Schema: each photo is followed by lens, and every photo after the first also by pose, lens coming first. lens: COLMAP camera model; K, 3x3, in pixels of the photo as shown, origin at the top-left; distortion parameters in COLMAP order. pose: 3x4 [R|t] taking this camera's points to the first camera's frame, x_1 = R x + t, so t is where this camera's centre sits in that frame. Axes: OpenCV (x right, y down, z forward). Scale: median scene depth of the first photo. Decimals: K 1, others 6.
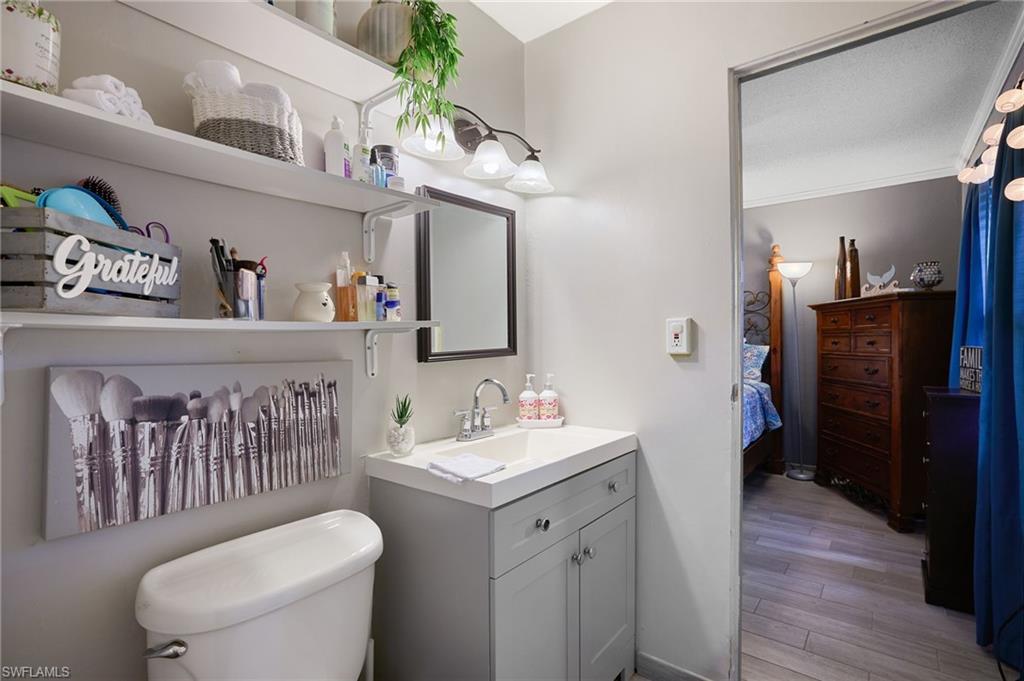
lens RADIAL K [[483.6, 0, 513.8], [0, 483.6, 346.6], [0, 0, 1]] dist [-0.021428, 0.000358]
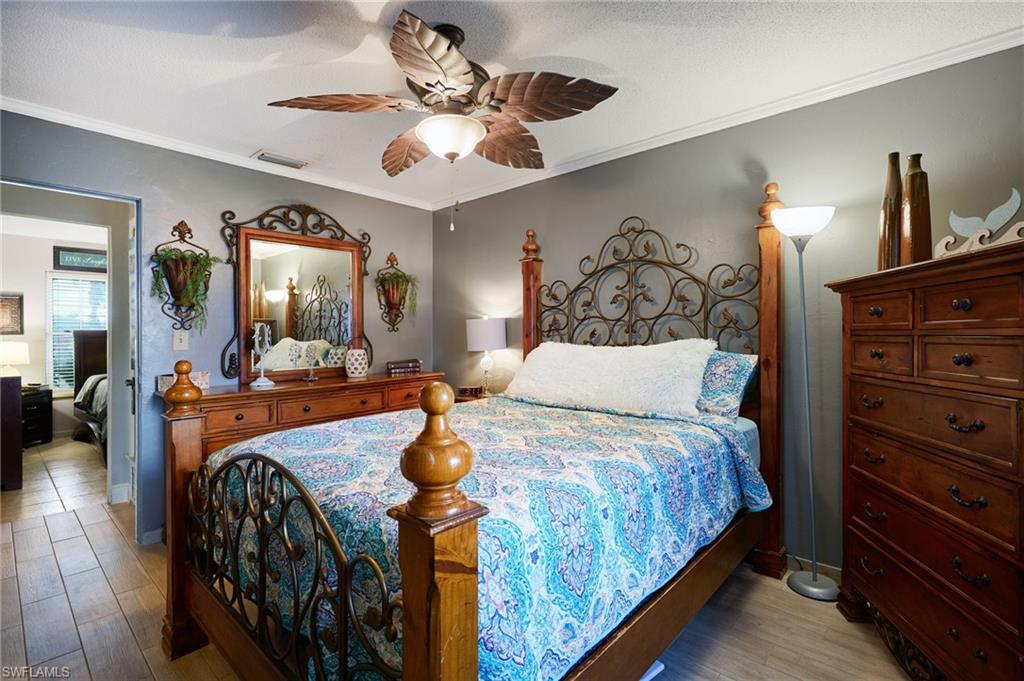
lens RADIAL K [[472.0, 0, 506.8], [0, 472.0, 337.5], [0, 0, 1]] dist [0.002893, -0.001379]
pose [[0.996682, 0.008733, -0.080929, 0.302120], [-0.009336, 0.999931, -0.007079, -0.018086], [0.080862, 0.007811, 0.996695, 0.443439]]
